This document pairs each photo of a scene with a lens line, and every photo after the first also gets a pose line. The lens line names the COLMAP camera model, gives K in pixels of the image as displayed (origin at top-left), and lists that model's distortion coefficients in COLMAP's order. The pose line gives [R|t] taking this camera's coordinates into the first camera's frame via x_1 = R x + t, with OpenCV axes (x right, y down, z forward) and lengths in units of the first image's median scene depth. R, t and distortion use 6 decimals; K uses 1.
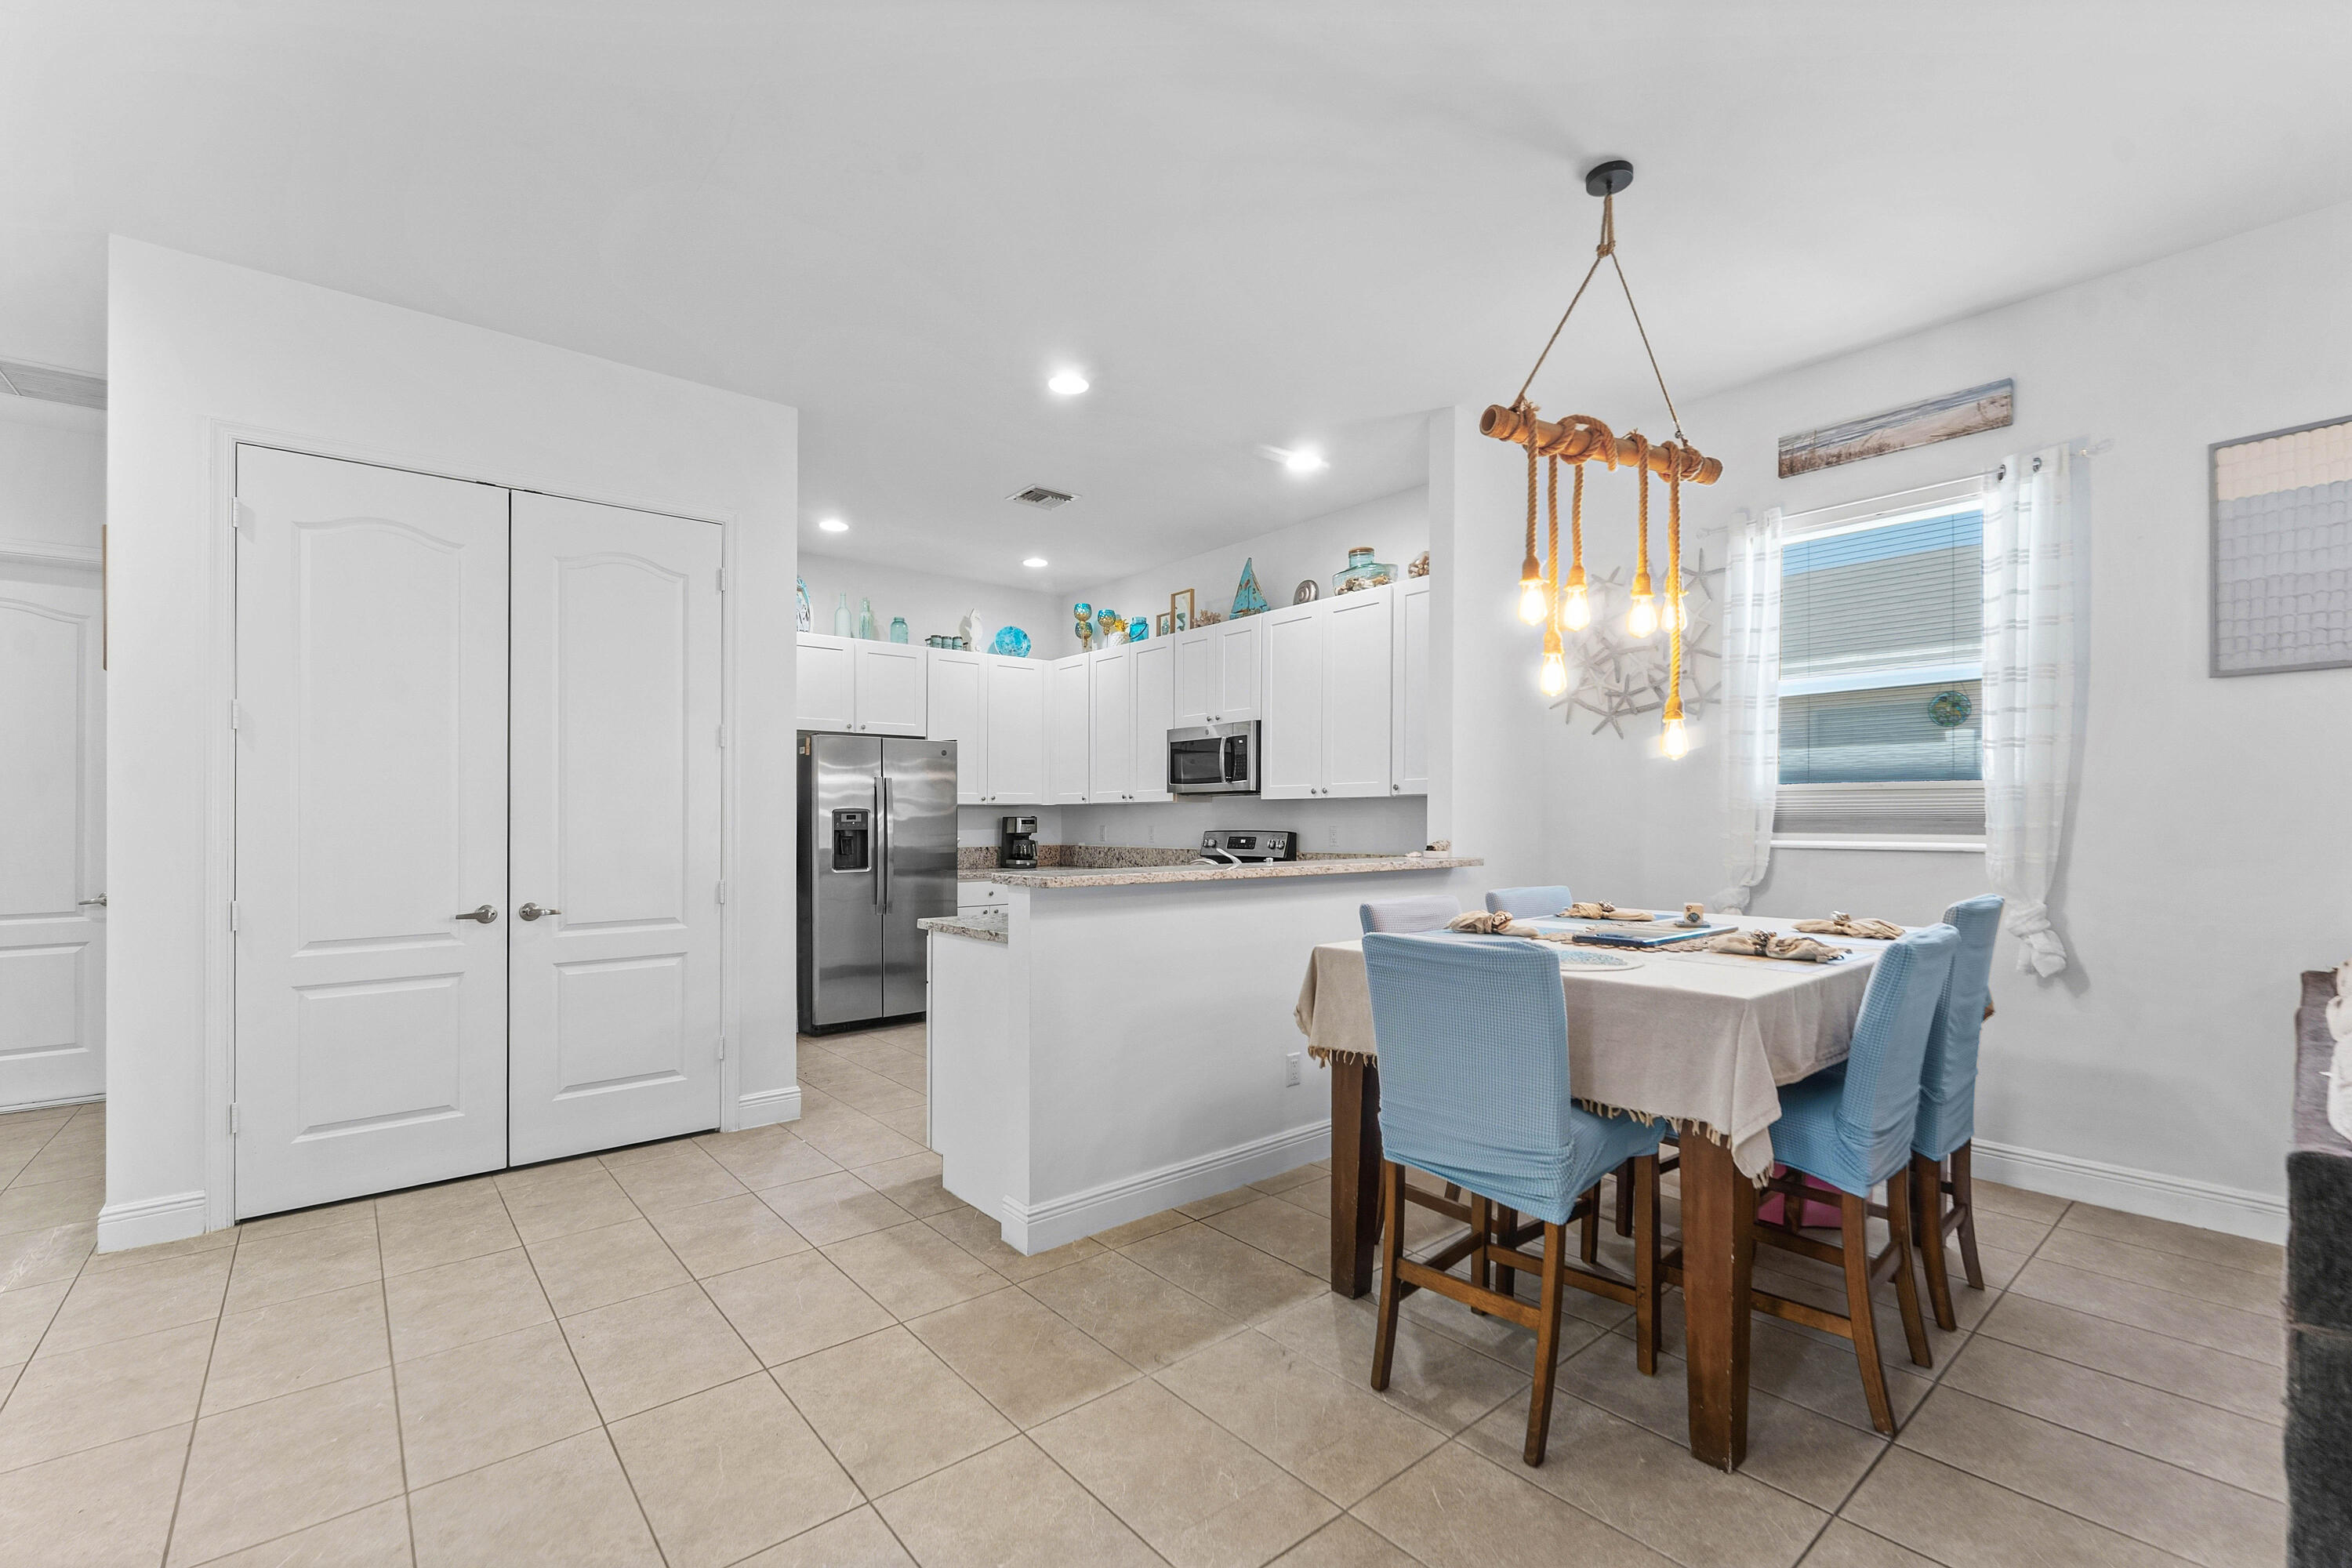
lens RADIAL K [[1006.3, 0, 1268.3], [0, 1006.3, 799.1], [0, 0, 1]] dist [-0.000985, 0.000997]
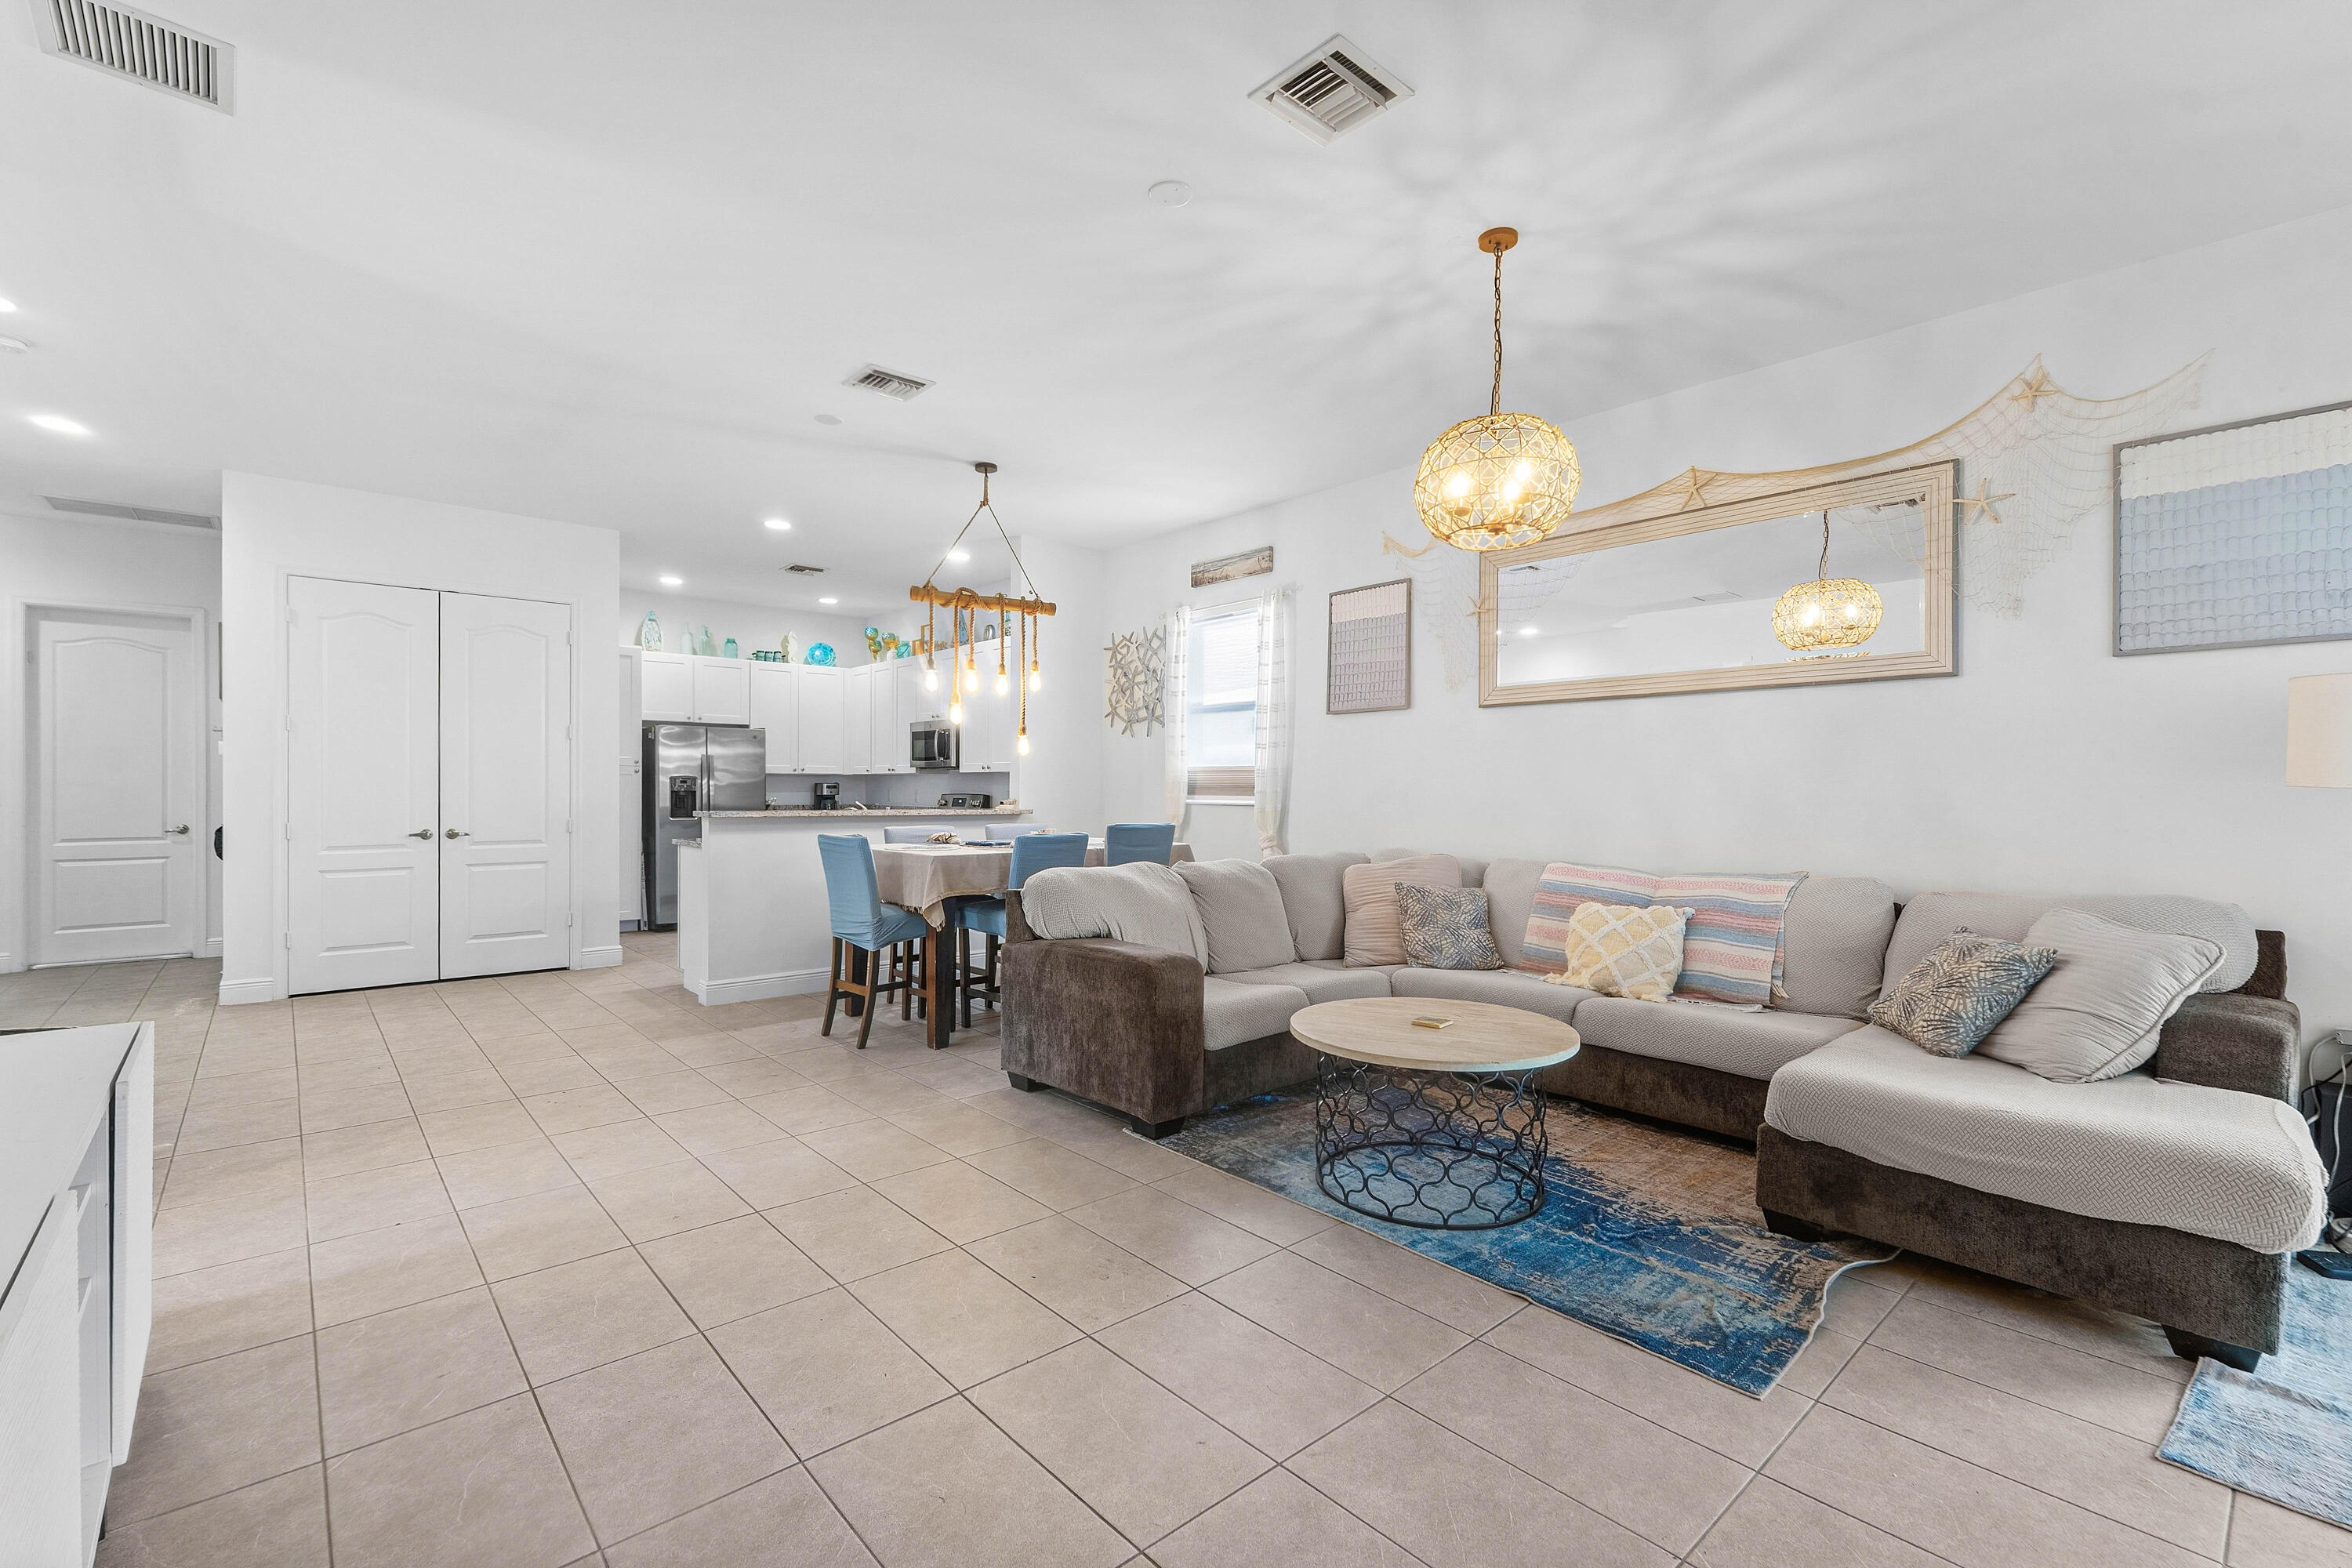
lens RADIAL K [[1006.3, 0, 1246.6], [0, 1006.3, 785.9], [0, 0, 1]] dist [-0.000985, 0.000997]
pose [[0.999790, 0.009205, 0.018299, 0.379057], [-0.009457, 0.999861, 0.013705, -0.004124], [-0.018171, -0.013875, 0.999739, -0.476450]]
